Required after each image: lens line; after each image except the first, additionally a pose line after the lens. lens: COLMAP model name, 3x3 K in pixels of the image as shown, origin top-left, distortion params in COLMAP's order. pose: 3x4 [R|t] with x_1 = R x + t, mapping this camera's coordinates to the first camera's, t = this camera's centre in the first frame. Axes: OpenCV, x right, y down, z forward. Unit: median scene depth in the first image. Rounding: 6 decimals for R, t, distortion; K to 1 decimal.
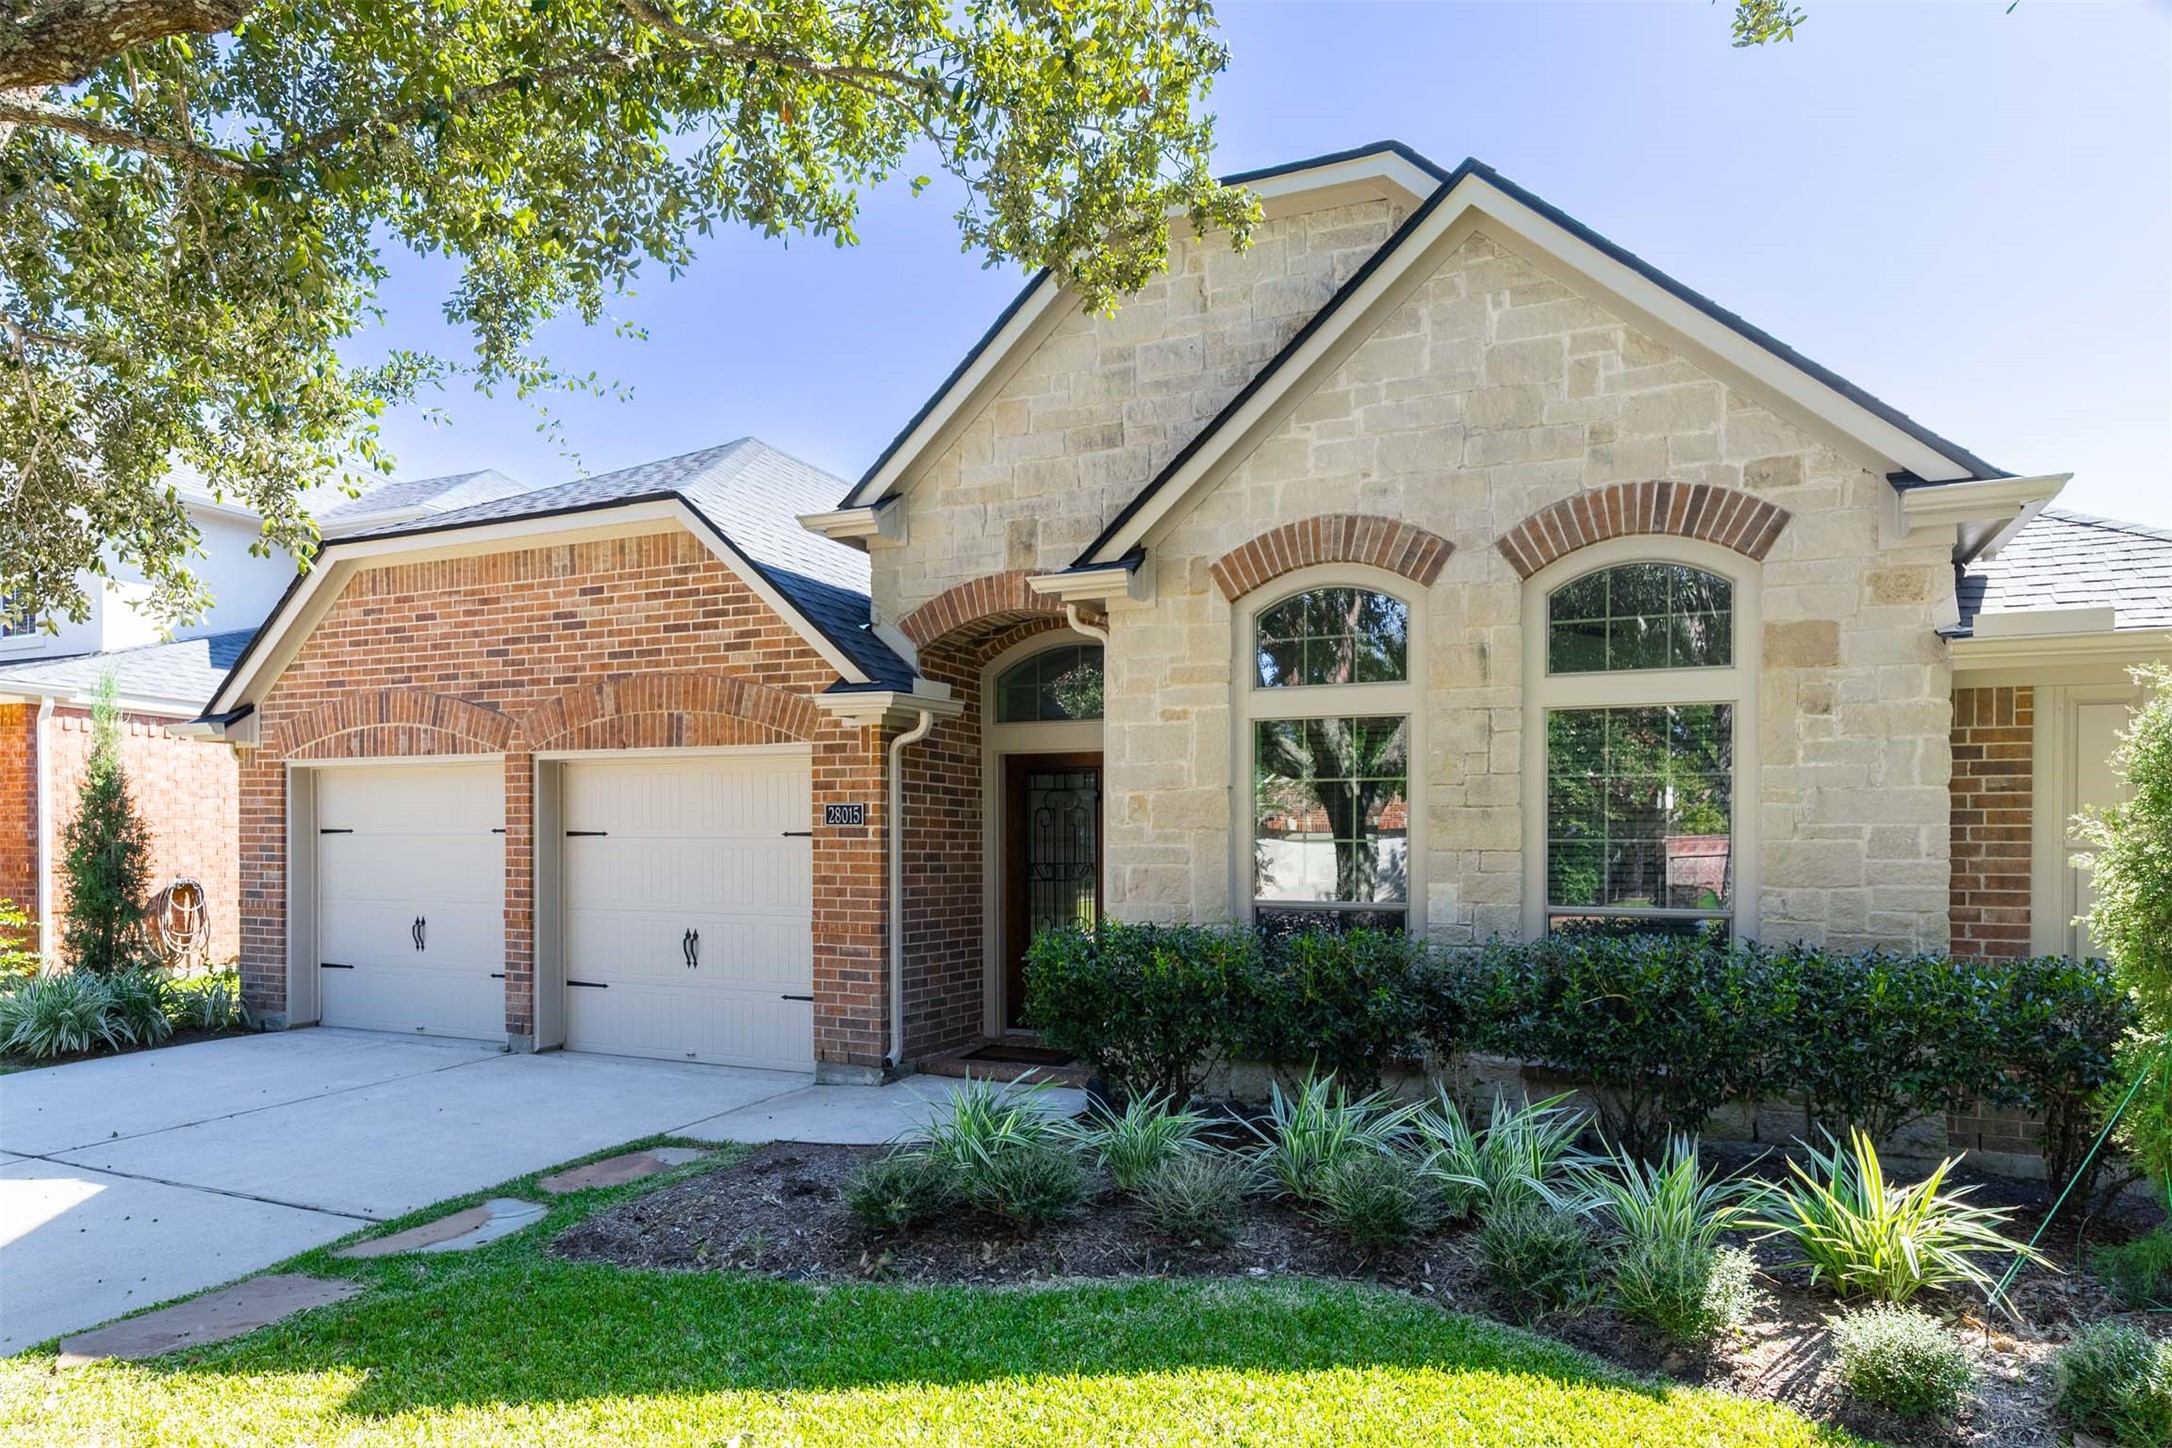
lens RADIAL K [[1727.6, 0, 1085.9], [0, 1727.6, 732.7], [0, 0, 1]] dist [0.015982, 0.004071]
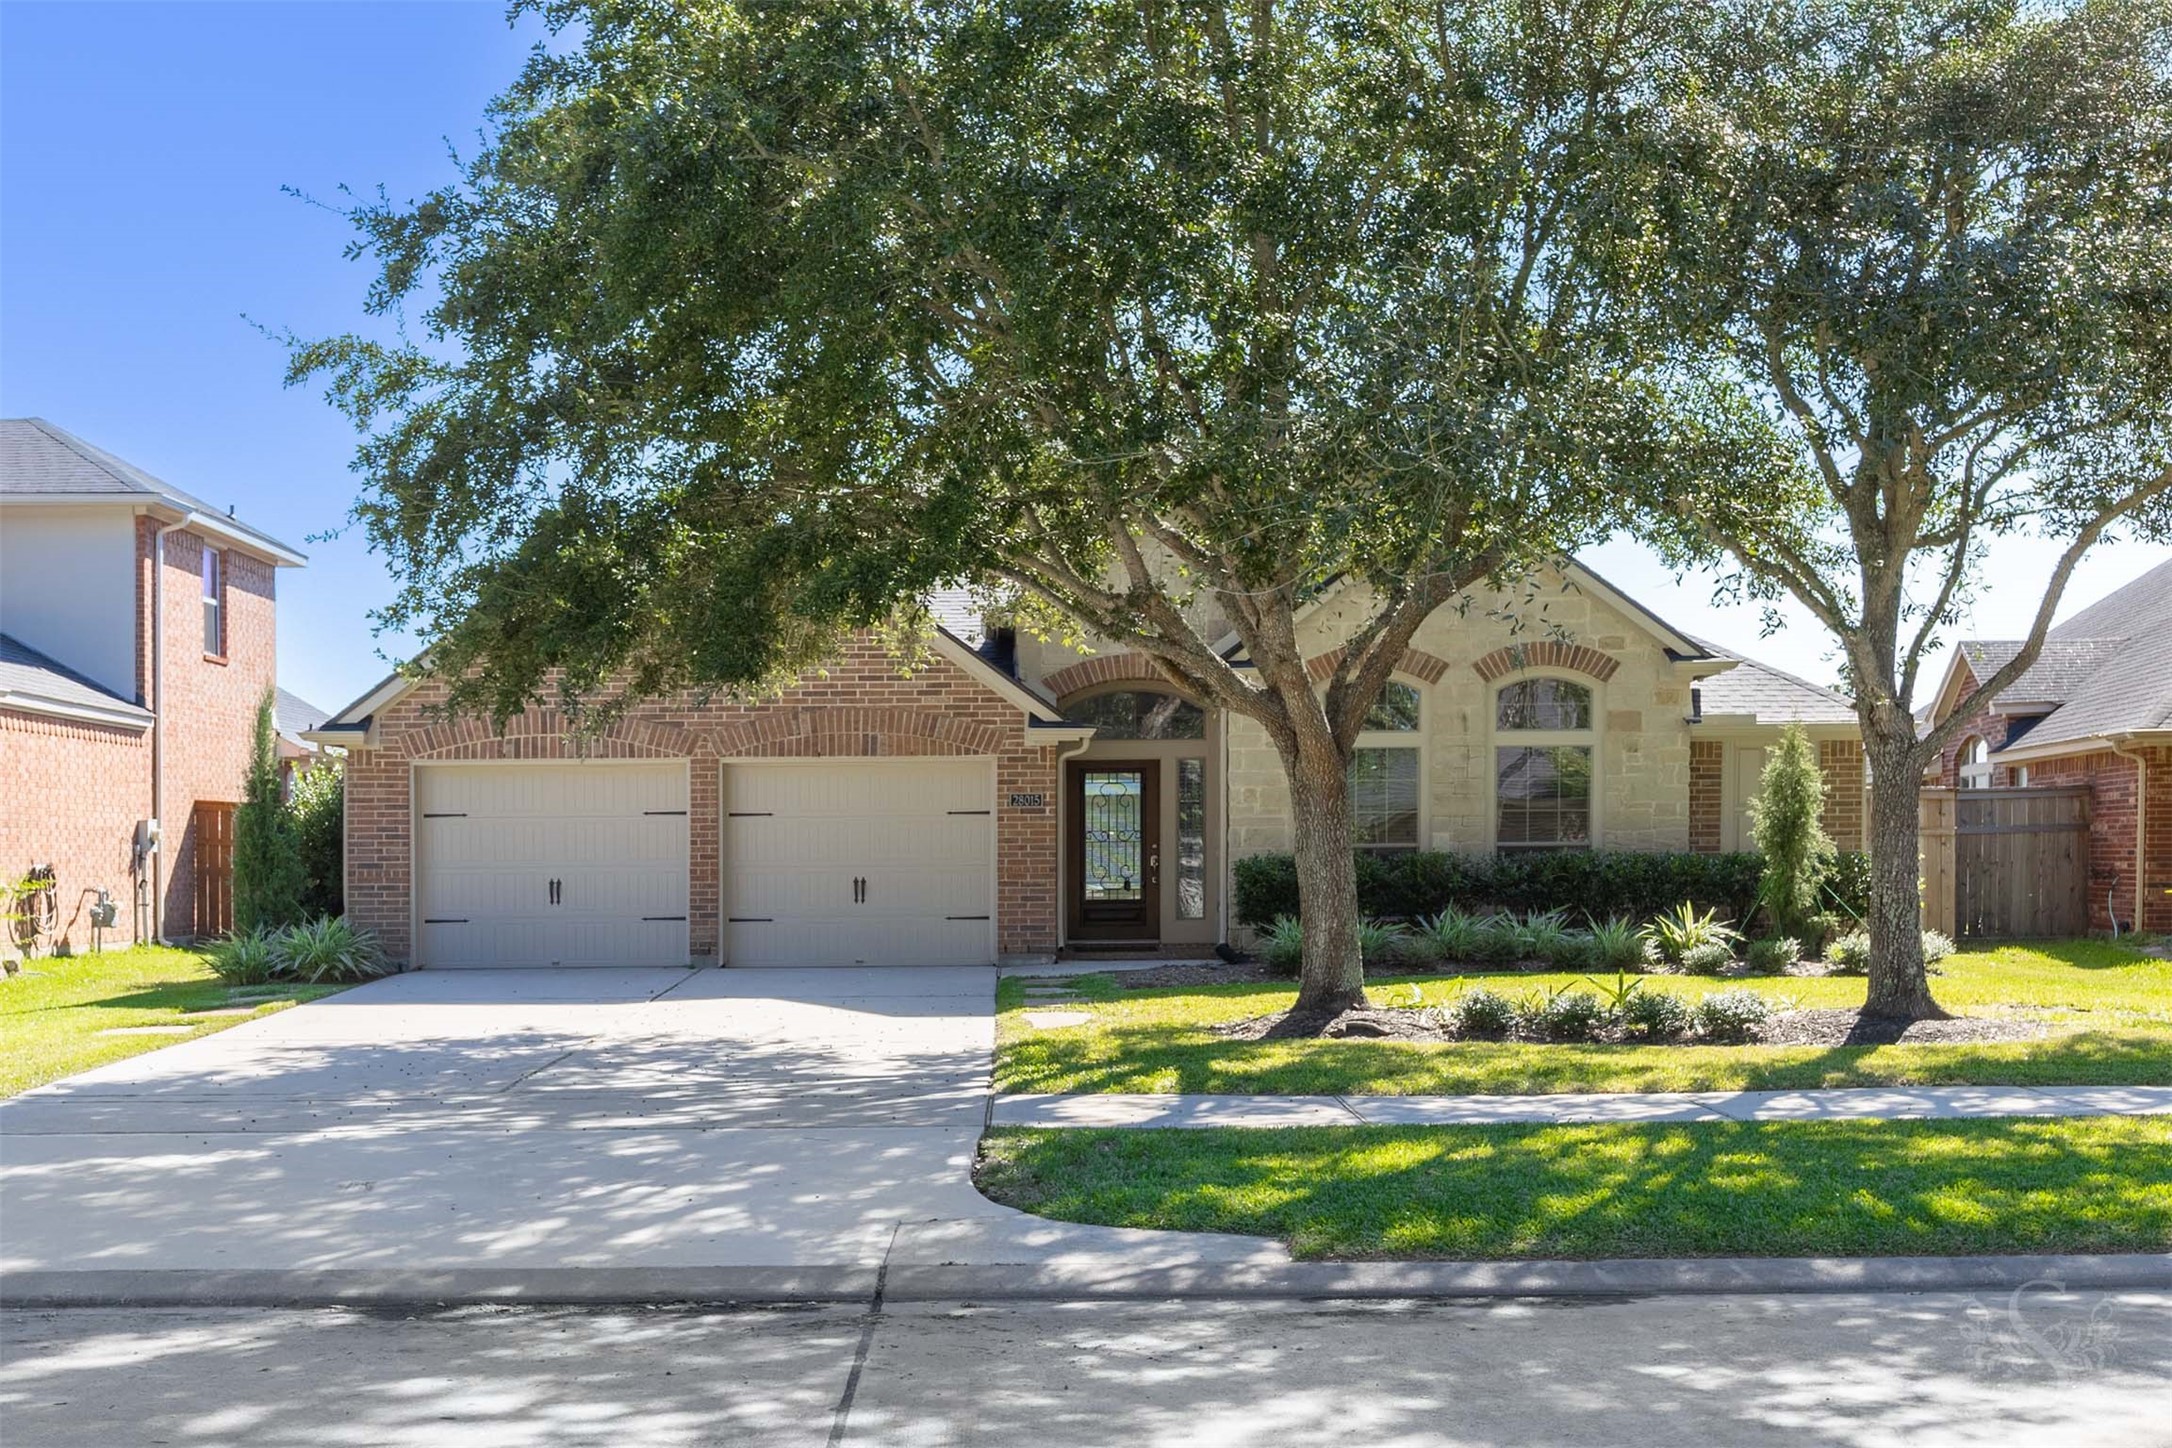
lens RADIAL K [[1625.6, 0, 1085.7], [0, 1625.6, 722.6], [0, 0, 1]] dist [0.005197, 0.007863]
pose [[0.986159, 0.004007, 0.165755, -0.512008], [-0.003868, 0.999992, -0.001162, -0.036366], [-0.165758, 0.000505, 0.986166, -0.787052]]
